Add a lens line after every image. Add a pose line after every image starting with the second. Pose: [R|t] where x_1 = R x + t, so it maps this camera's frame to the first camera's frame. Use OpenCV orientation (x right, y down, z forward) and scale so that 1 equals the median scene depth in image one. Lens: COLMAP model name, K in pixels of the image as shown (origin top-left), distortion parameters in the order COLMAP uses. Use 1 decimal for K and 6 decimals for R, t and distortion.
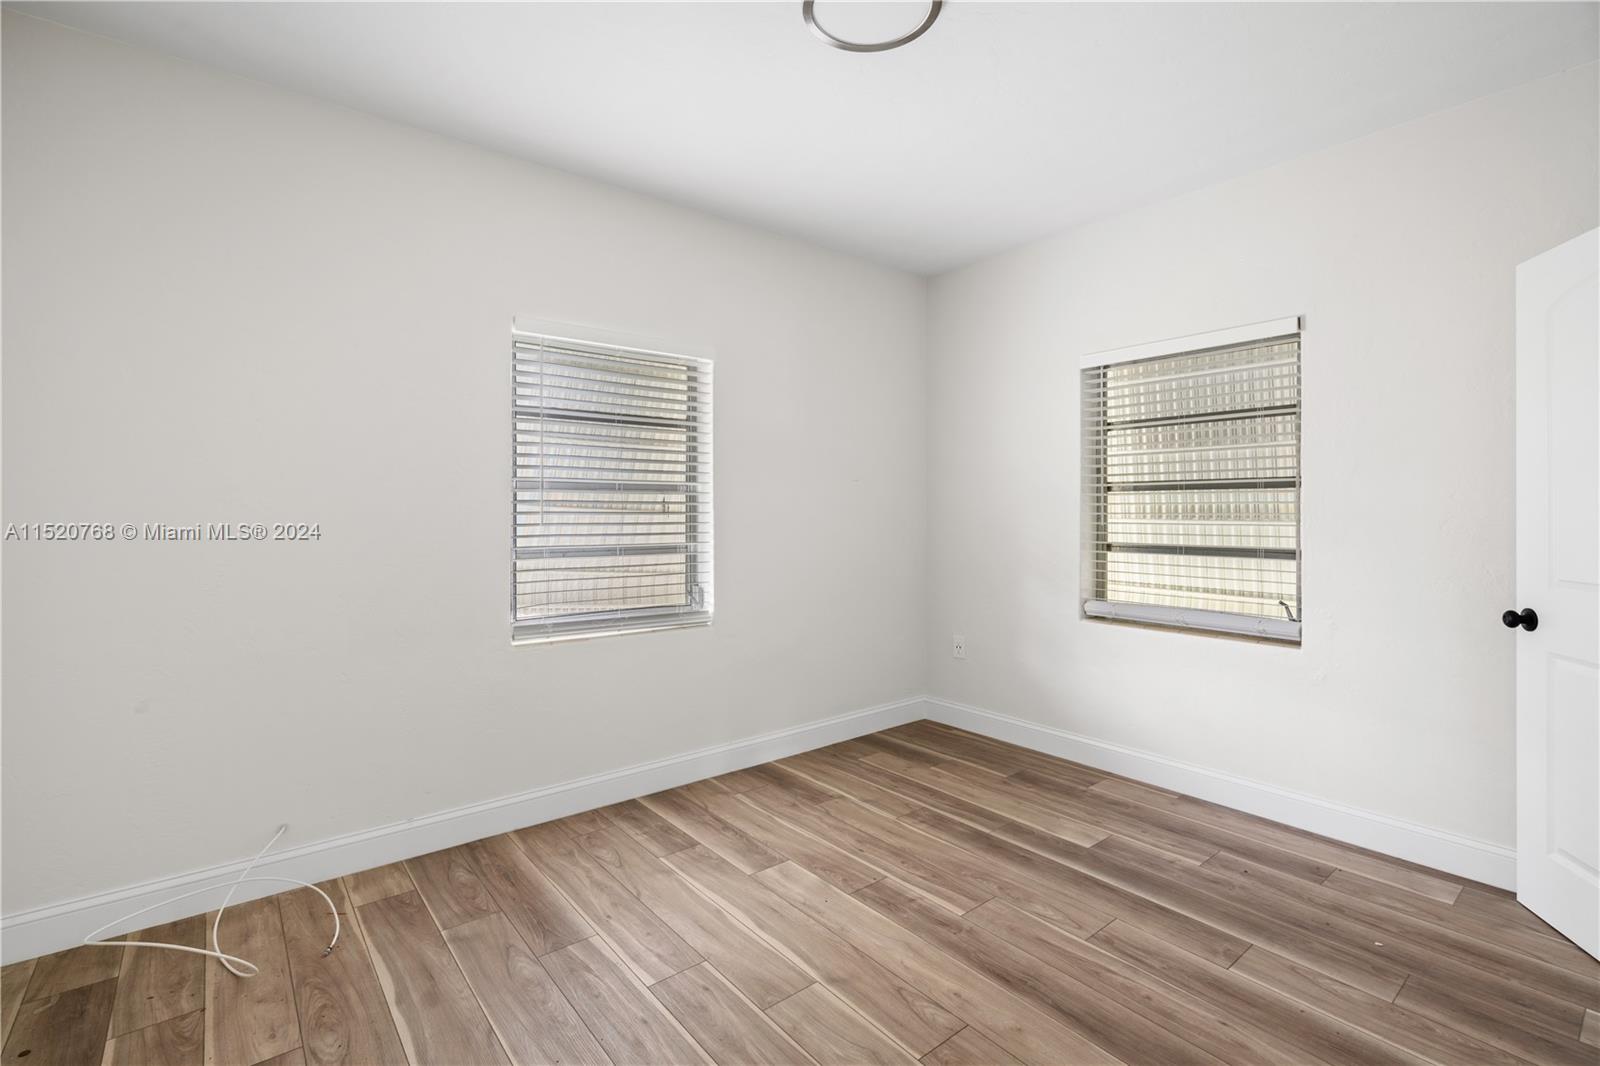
lens RADIAL K [[743.3, 0, 797.9], [0, 743.3, 510.3], [0, 0, 1]] dist [-0.000278, -0.000115]
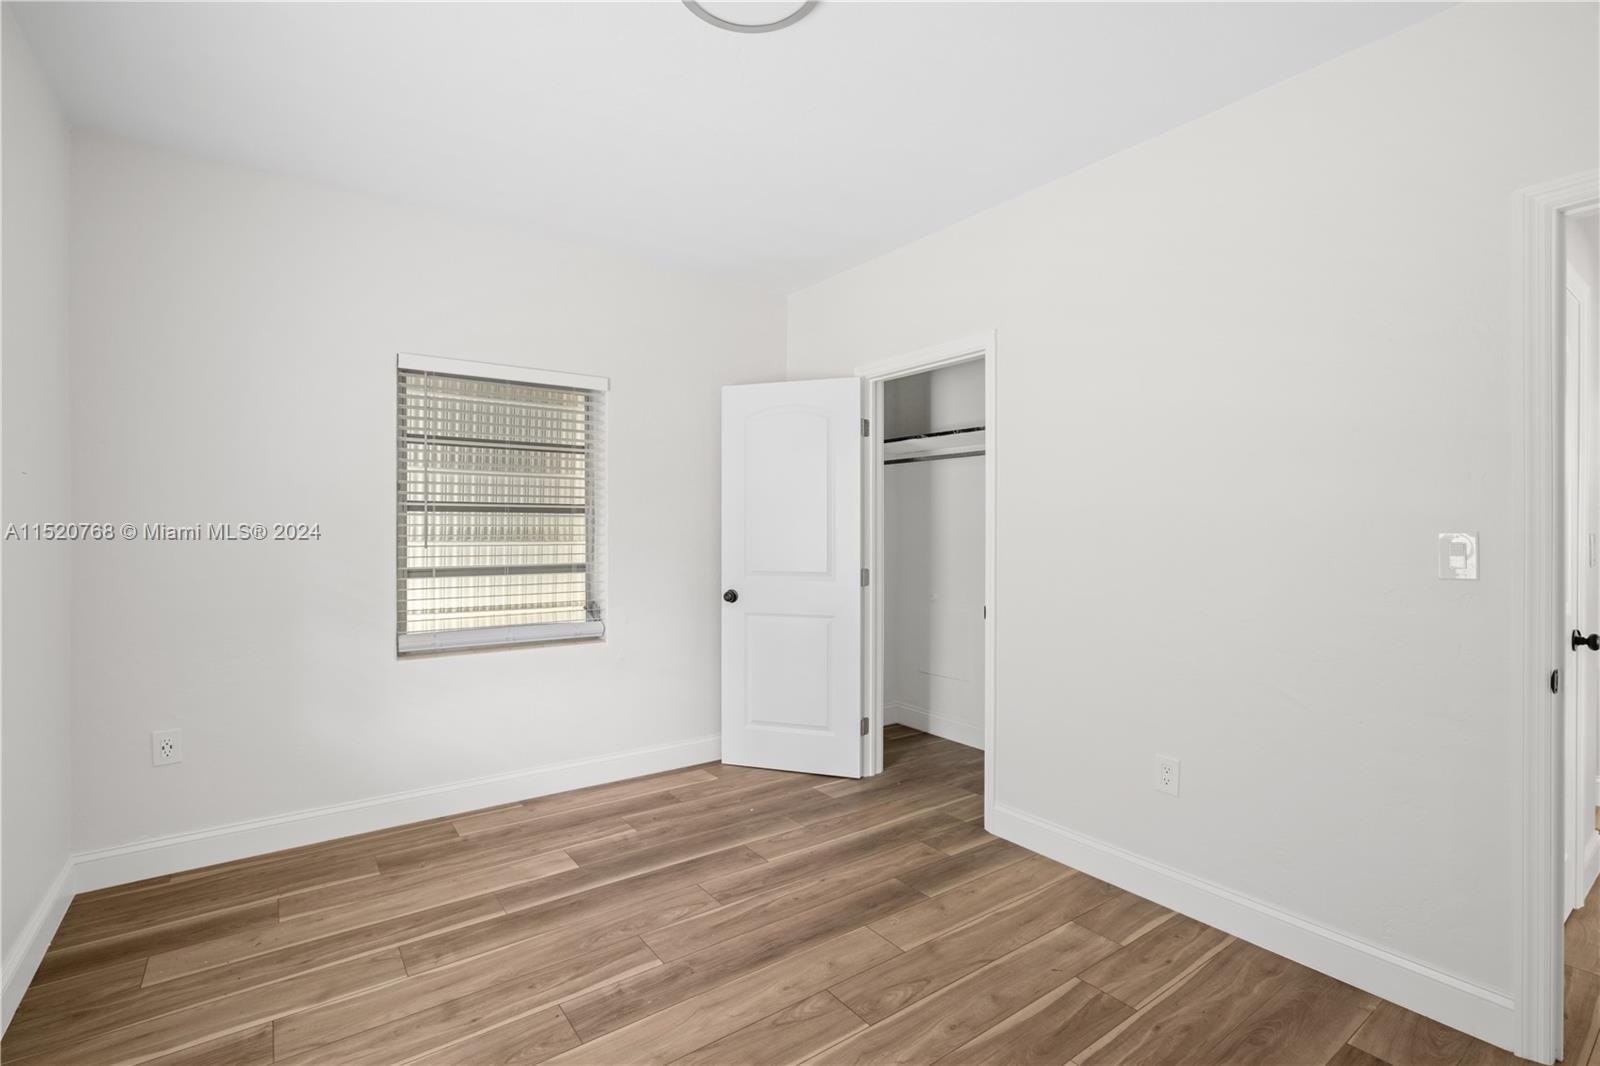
lens RADIAL K [[719.3, 0, 800.0], [0, 719.3, 533.0], [0, 0, 1]] dist [-0.003077, 0.000001]
pose [[0.035428, -0.001446, 0.999371, -0.503820], [-0.001201, 0.999998, 0.001489, -0.000833], [-0.999372, -0.001253, 0.035426, 0.586461]]
